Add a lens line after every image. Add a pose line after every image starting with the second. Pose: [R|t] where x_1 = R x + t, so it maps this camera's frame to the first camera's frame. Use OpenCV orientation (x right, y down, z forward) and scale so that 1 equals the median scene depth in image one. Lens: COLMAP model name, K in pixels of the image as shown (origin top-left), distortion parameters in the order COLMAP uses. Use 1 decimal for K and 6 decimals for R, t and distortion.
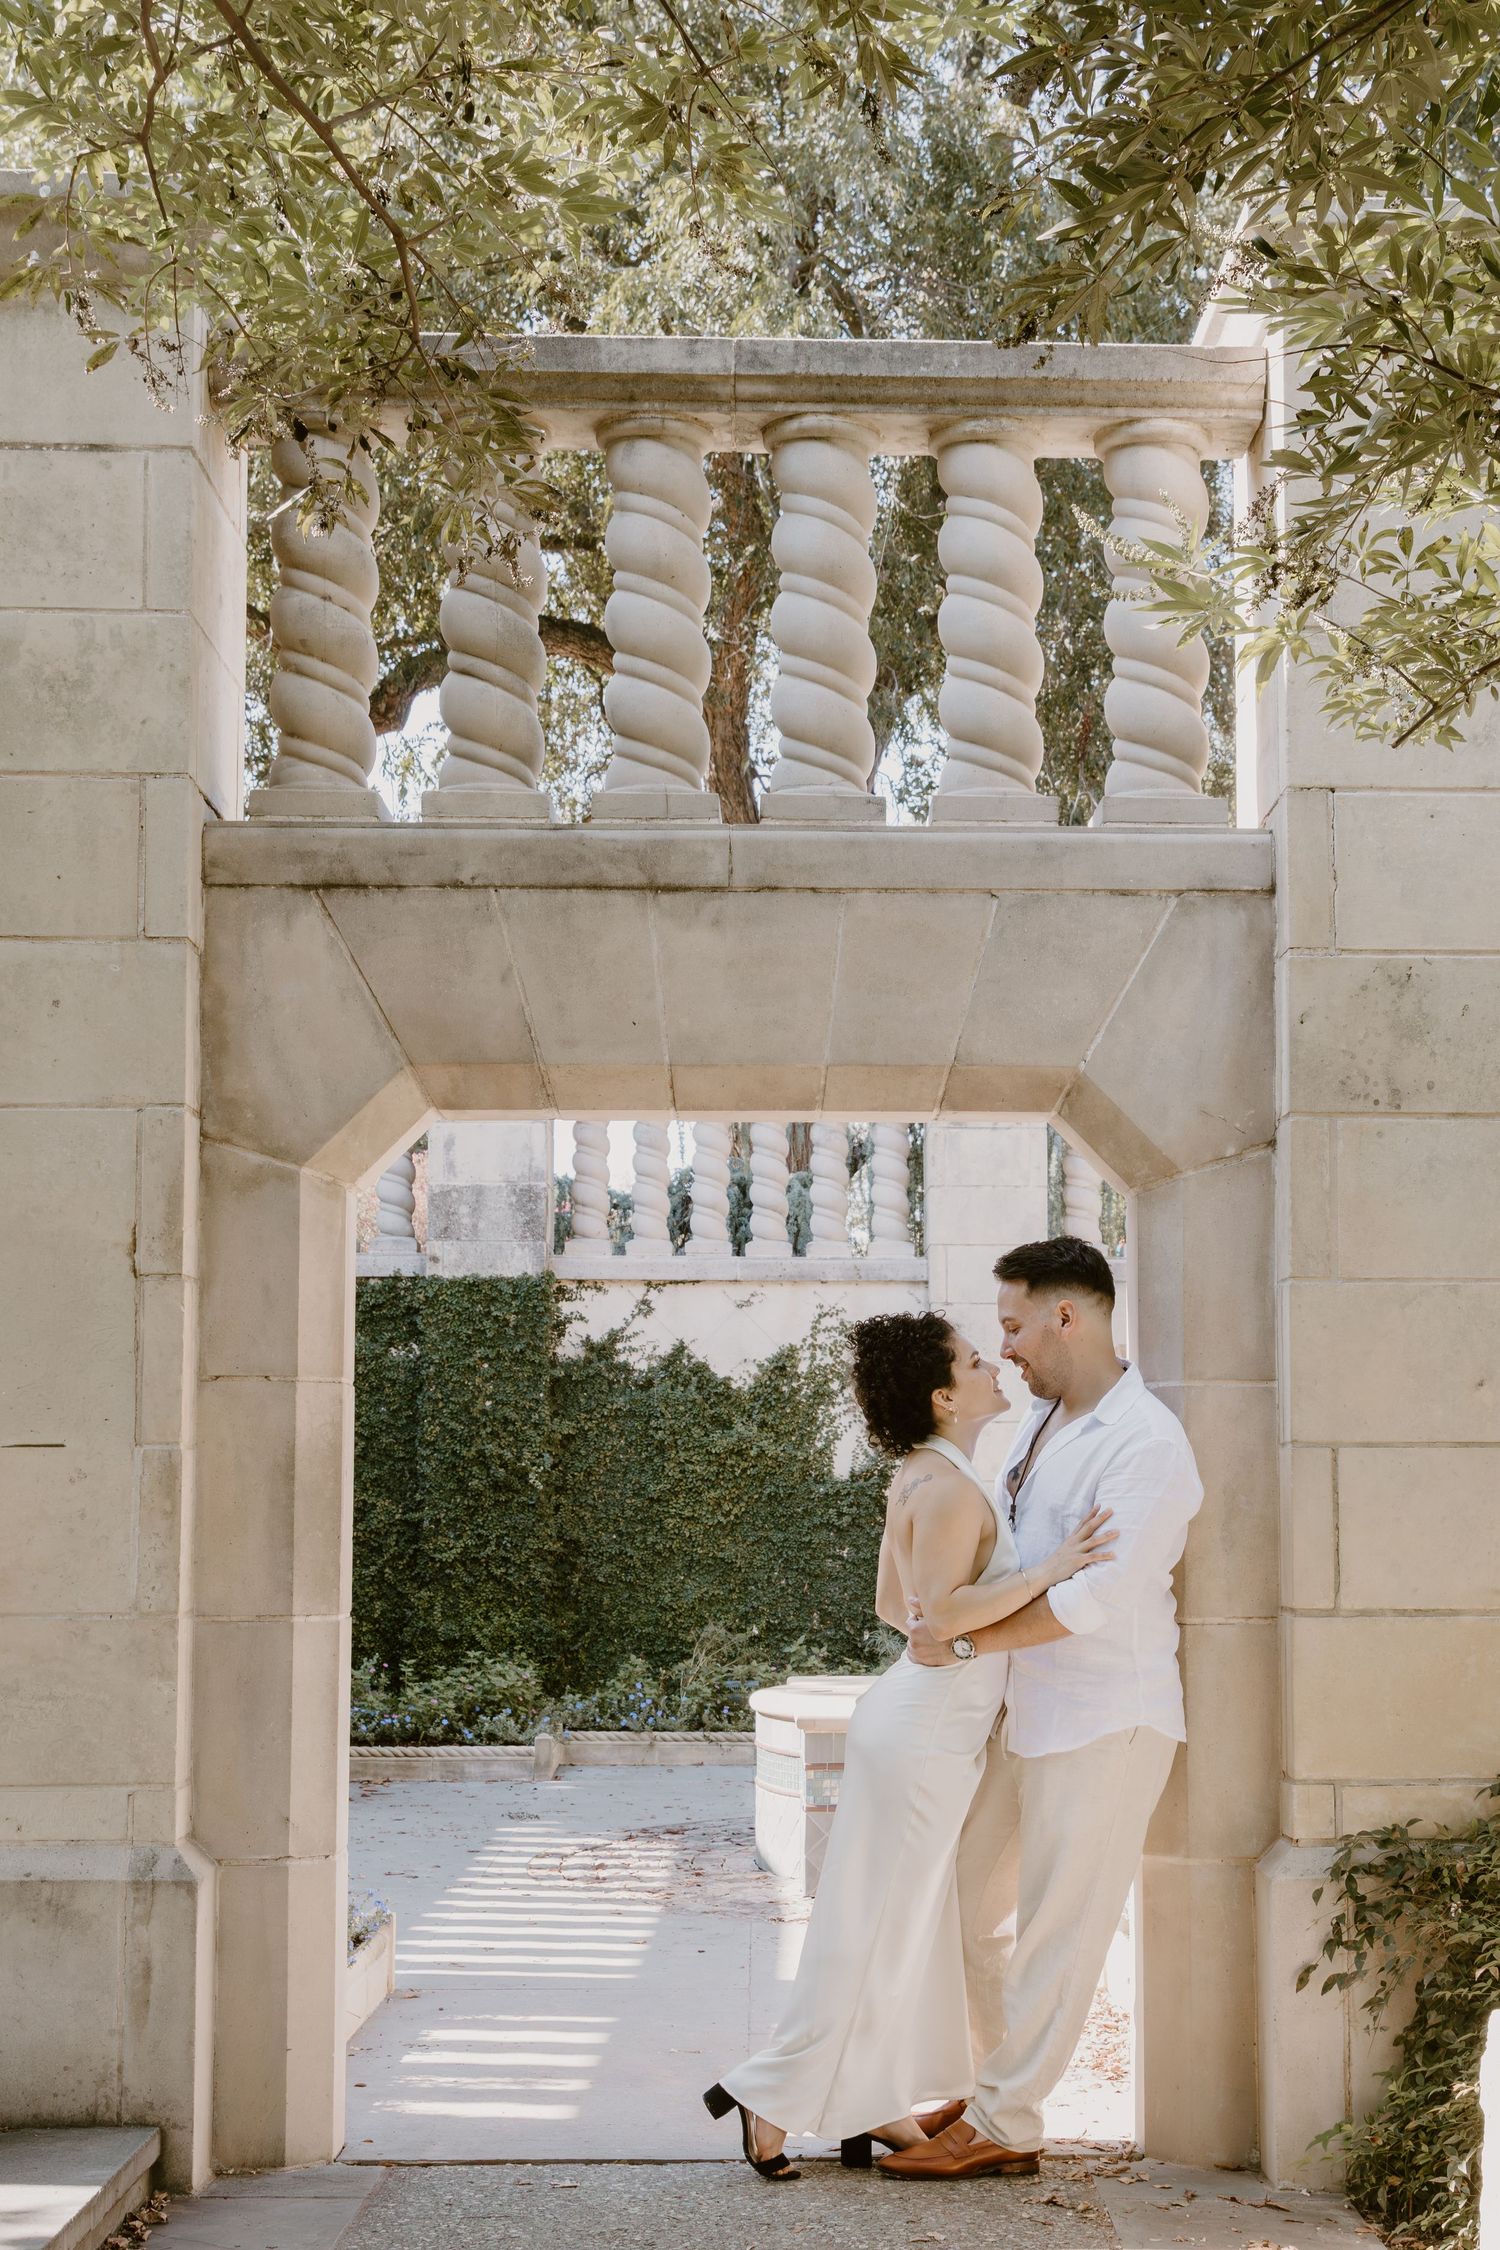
lens RADIAL K [[2797.4, 0, 890.6], [0, 2797.4, 1310.3], [0, 0, 1]] dist [0.016924, -0.009081]
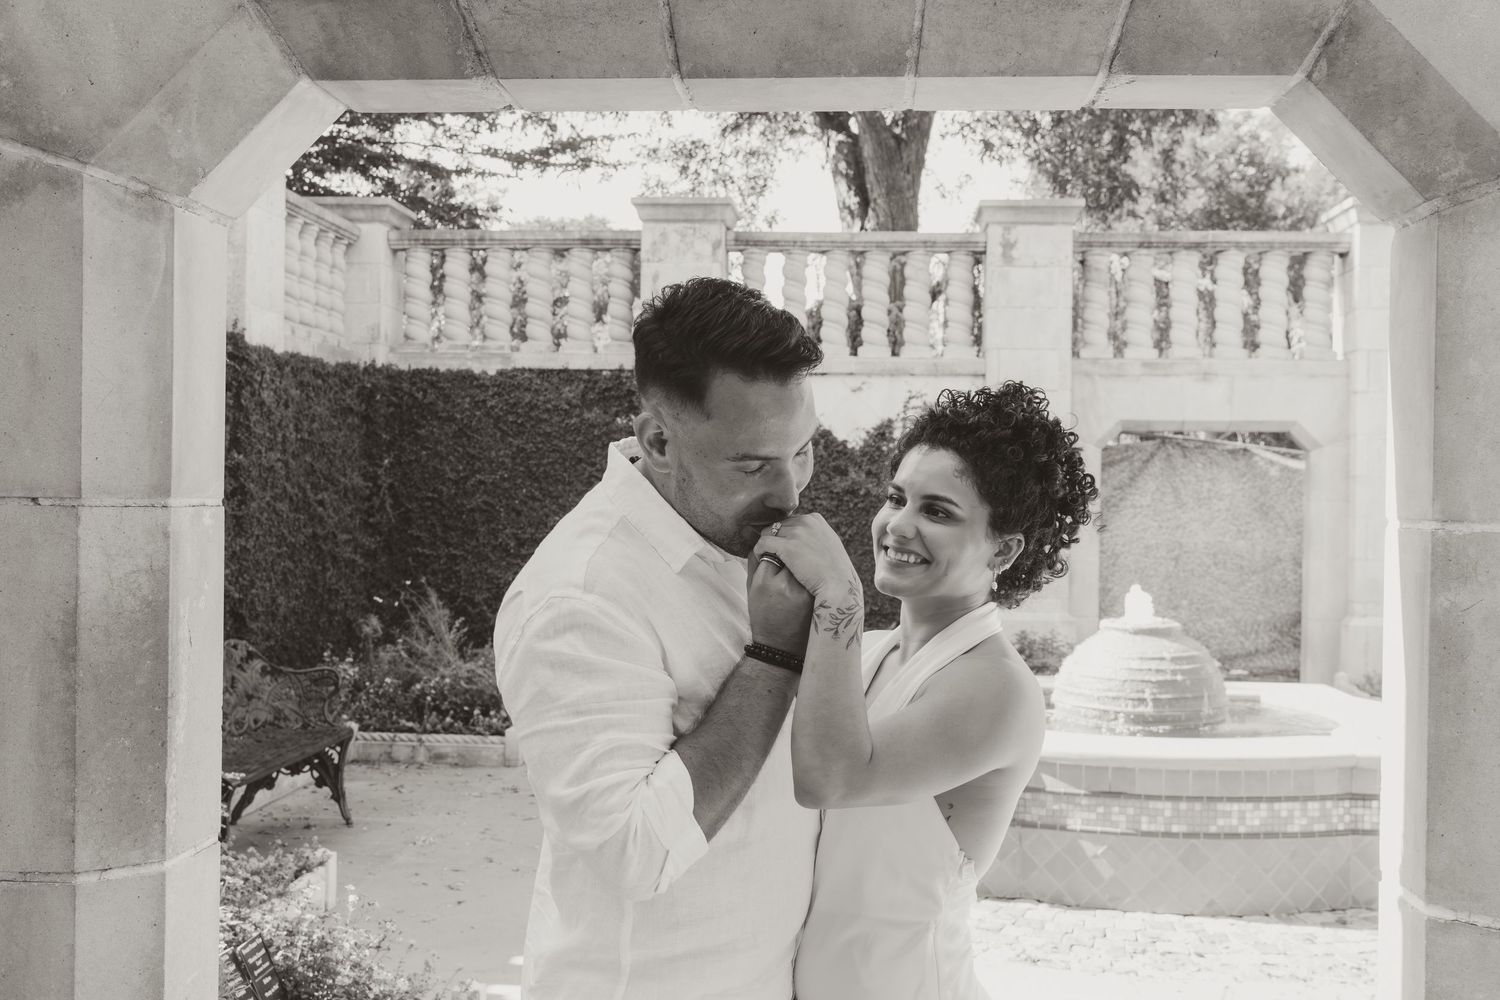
lens RADIAL K [[1555.2, 0, 784.2], [0, 1555.2, 501.2], [0, 0, 1]] dist [0.019638, 0.002148]
pose [[0.994416, 0.013984, -0.104597, -0.016014], [-0.006701, 0.997548, 0.069665, -0.001472], [0.105315, -0.068575, 0.992072, 0.647394]]
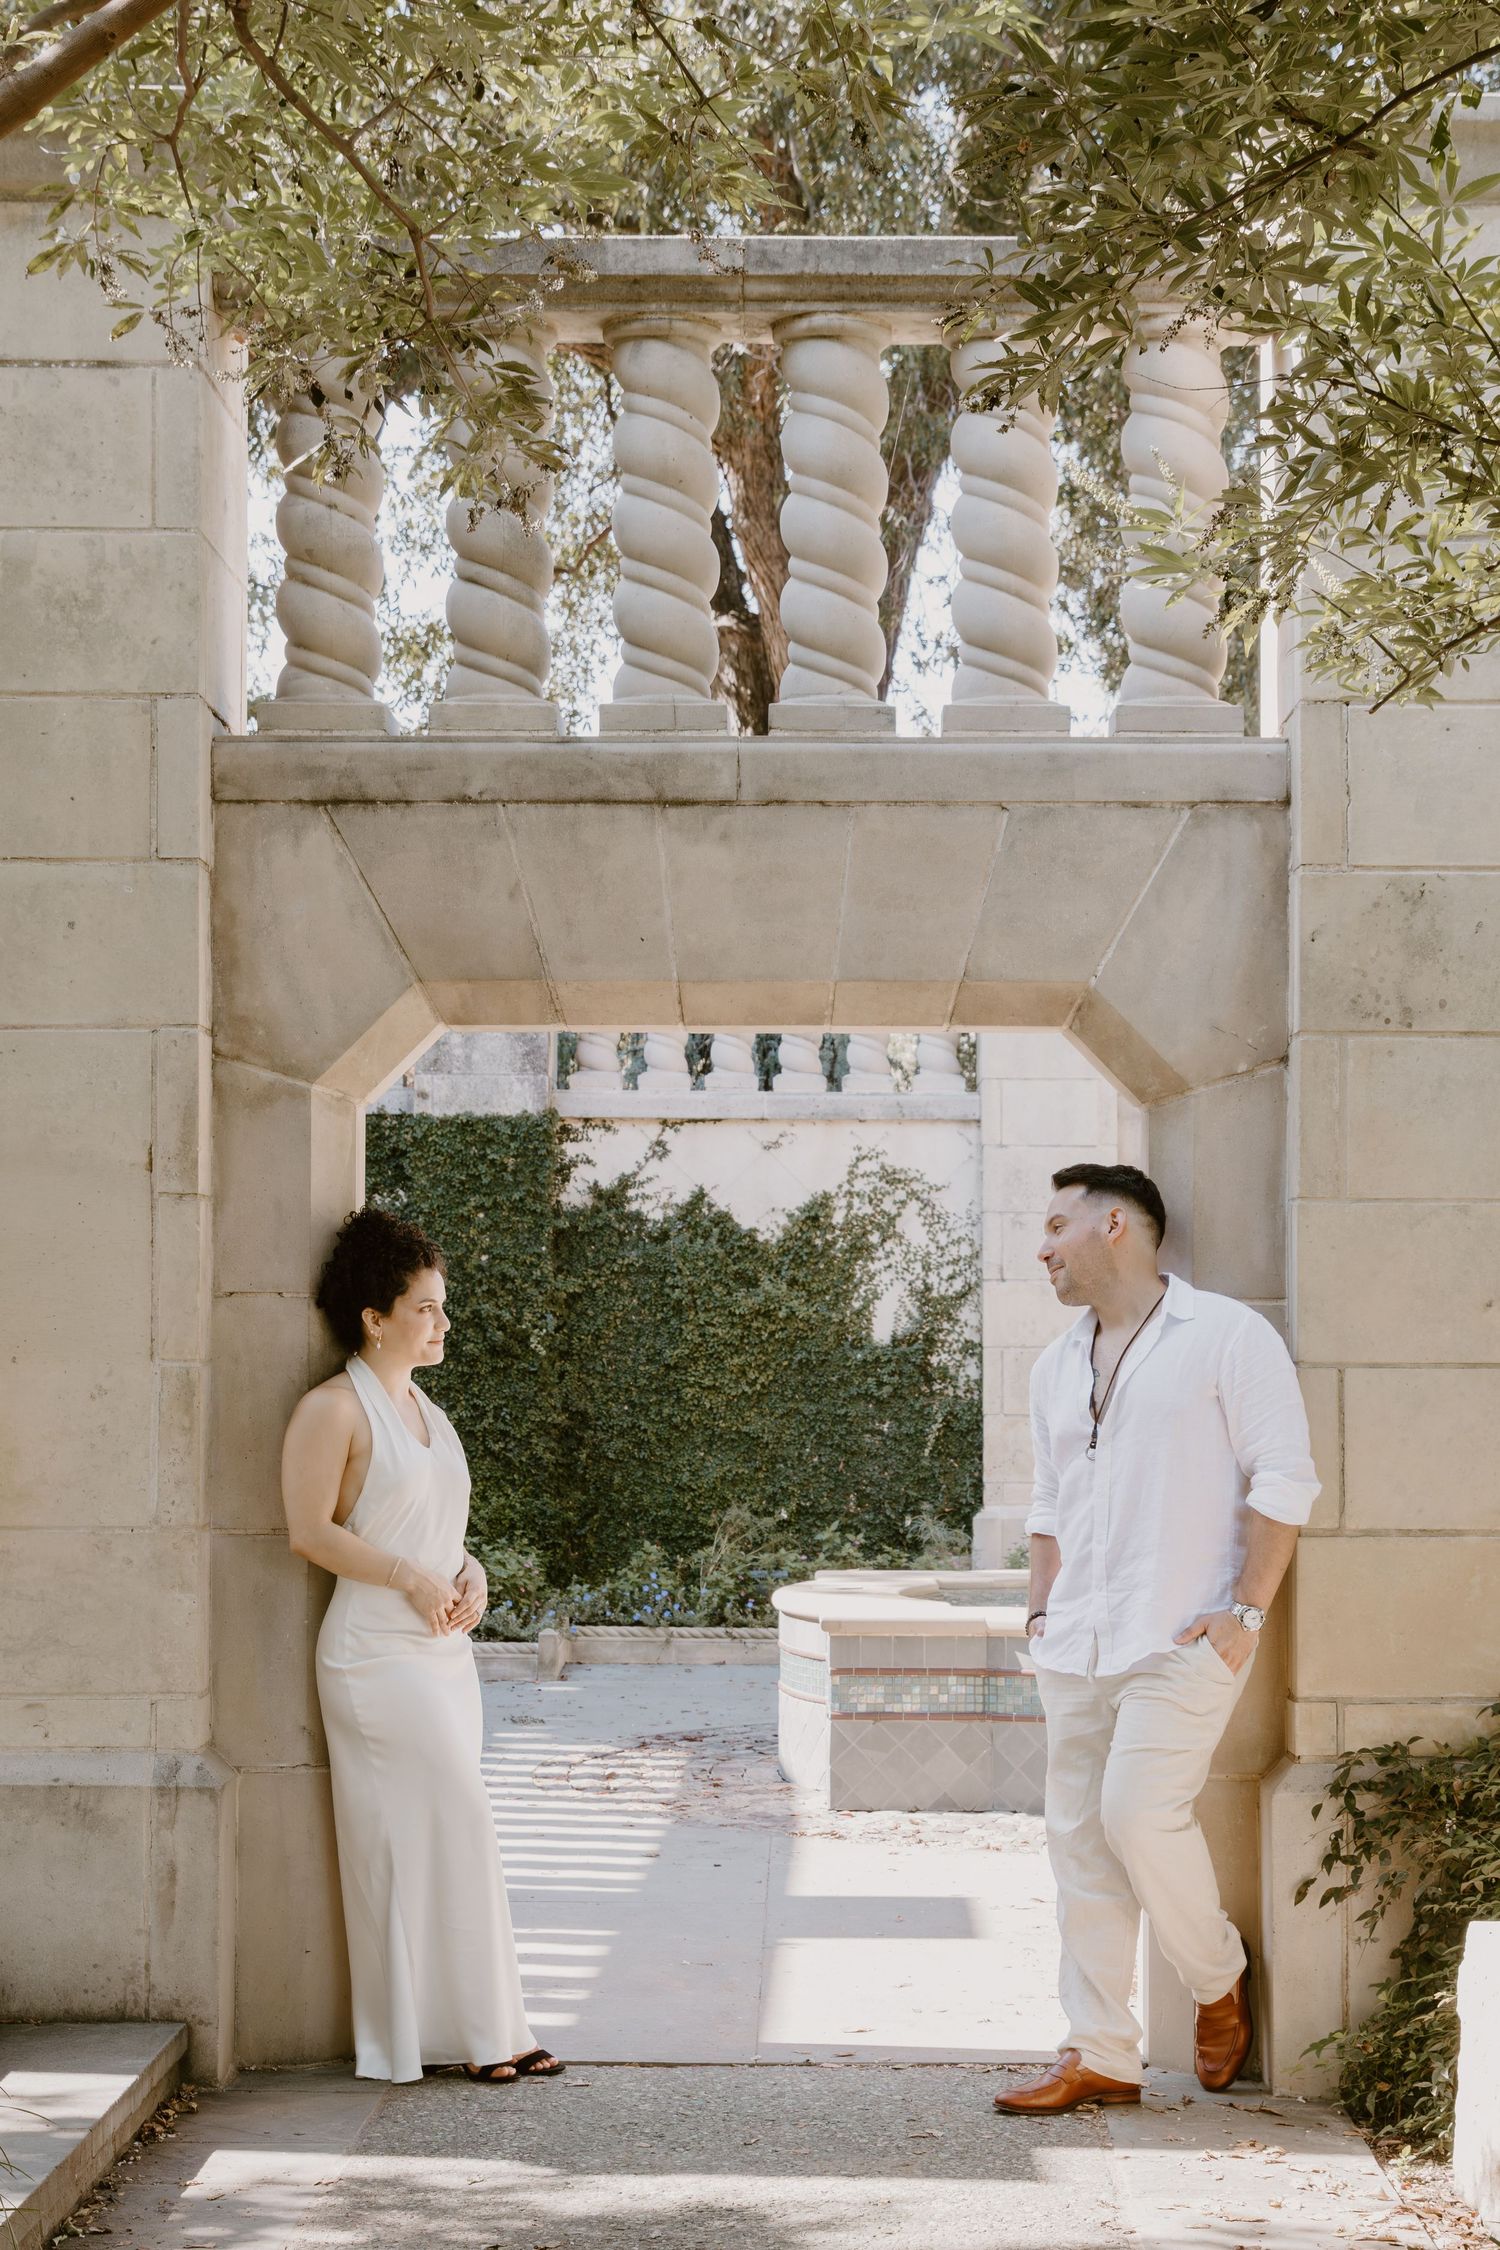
lens RADIAL K [[3351.4, 0, 834.2], [0, 3351.4, 1287.9], [0, 0, 1]] dist [0.007239, 0.017196]
pose [[0.999329, 0.002861, -0.036512, 0.020382], [-0.000984, 0.998682, 0.051316, -0.039213], [0.036611, -0.051246, 0.998015, -0.192800]]
